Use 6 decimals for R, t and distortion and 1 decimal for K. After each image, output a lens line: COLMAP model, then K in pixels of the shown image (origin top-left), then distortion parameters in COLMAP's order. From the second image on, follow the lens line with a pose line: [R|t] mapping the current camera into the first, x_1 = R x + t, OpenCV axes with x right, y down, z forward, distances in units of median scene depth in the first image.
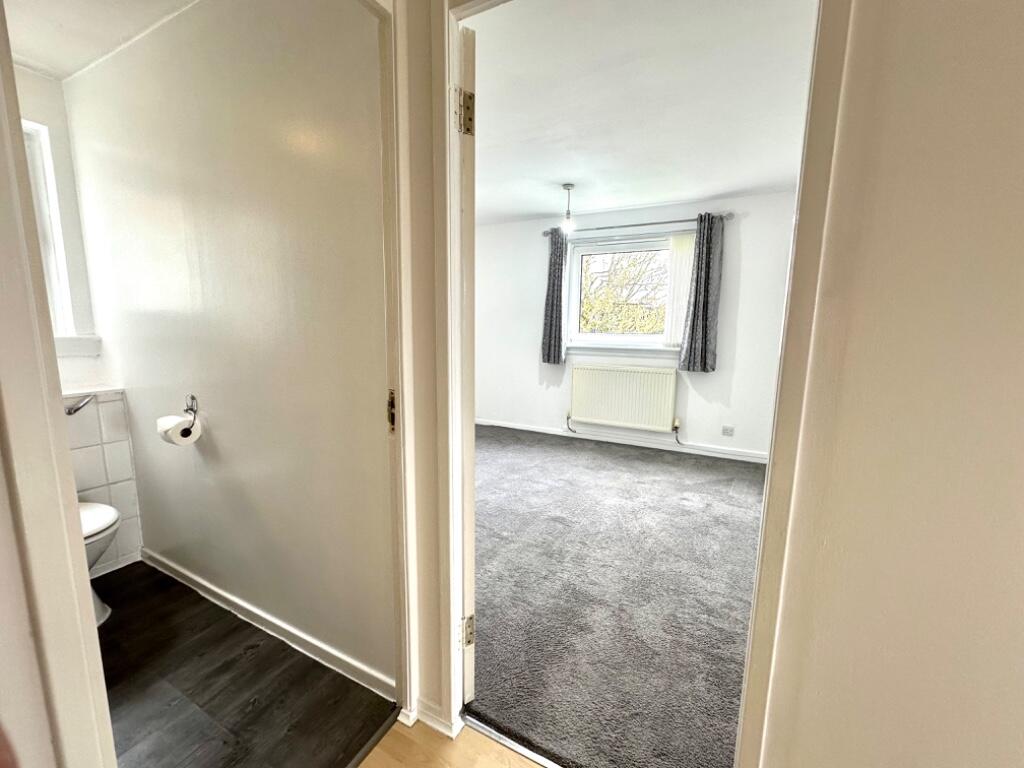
lens RADIAL K [[406.7, 0, 505.5], [0, 406.7, 378.2], [0, 0, 1]] dist [-0.000826, -0.000010]
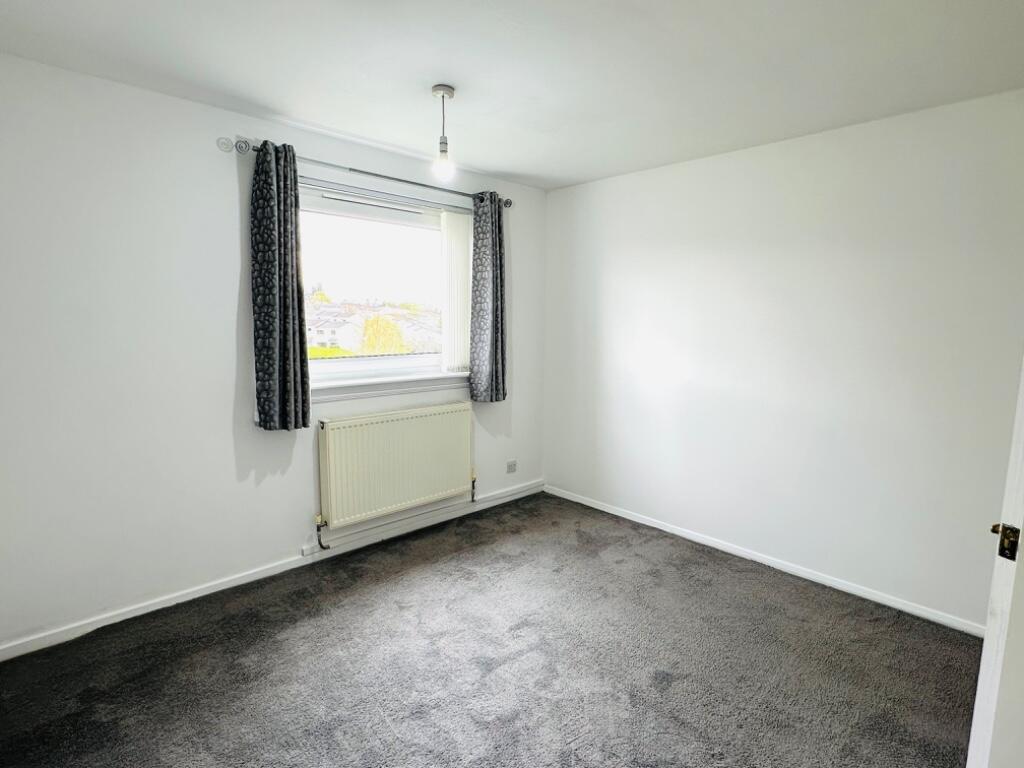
lens RADIAL K [[535.1, 0, 507.5], [0, 535.1, 384.1], [0, 0, 1]] dist [-0.006534, 0.001131]
pose [[0.336761, -0.121151, 0.933764, -0.443950], [0.125229, 0.988641, 0.083107, -0.126506], [-0.933225, 0.088947, 0.348107, 0.629889]]
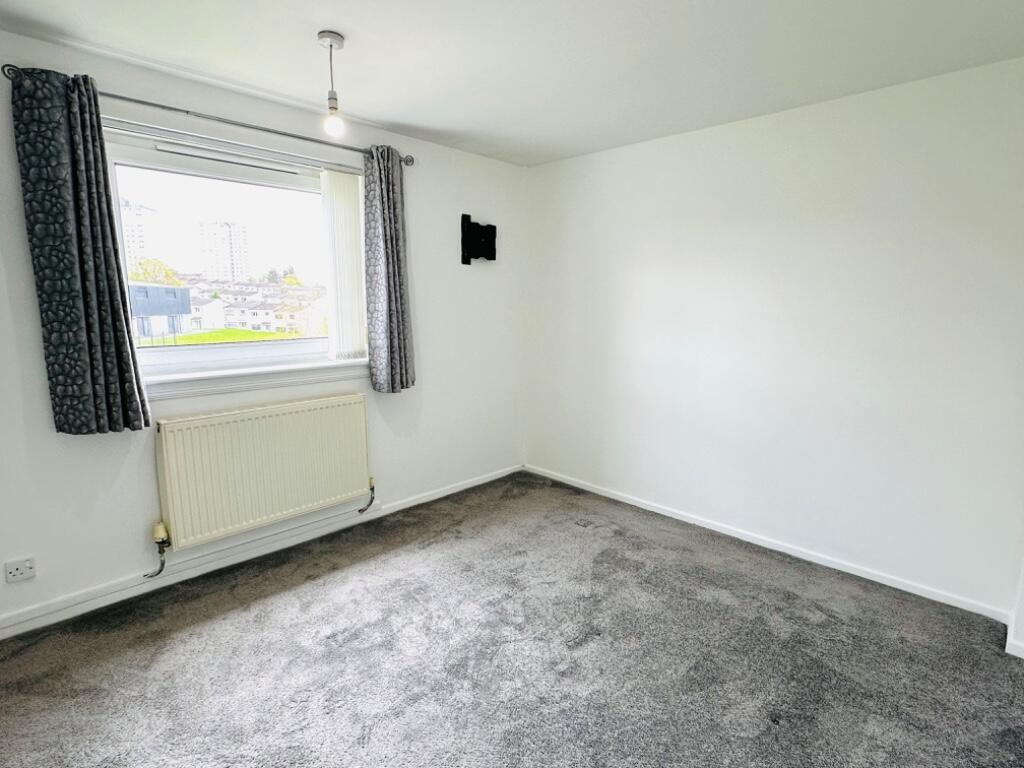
lens RADIAL K [[535.1, 0, 503.3], [0, 535.1, 382.6], [0, 0, 1]] dist [-0.006534, 0.001131]
pose [[0.311748, -0.159403, 0.936698, -0.282648], [0.132510, 0.983487, 0.123264, -0.113659], [-0.940879, 0.085694, 0.327723, 0.553875]]
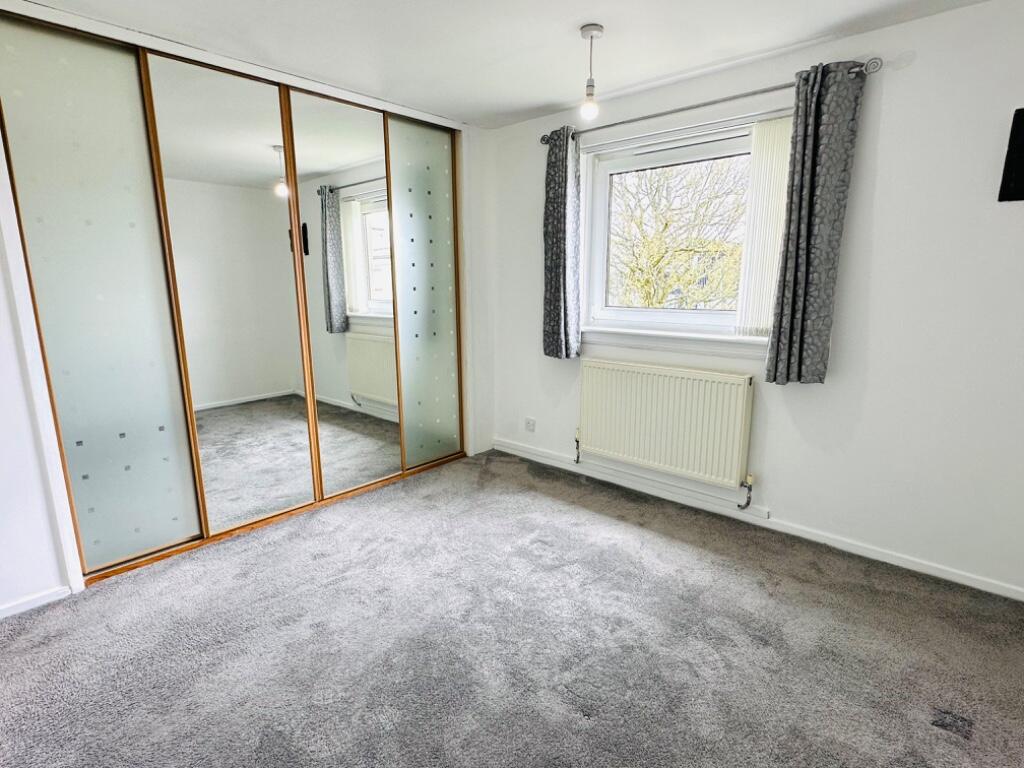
lens RADIAL K [[535.1, 0, 514.0], [0, 535.1, 379.6], [0, 0, 1]] dist [-0.006534, 0.001131]
pose [[0.959818, 0.023223, -0.279660, 0.324547], [-0.007163, 0.998273, 0.058312, -0.059564], [0.280531, -0.053966, 0.958327, 0.243719]]
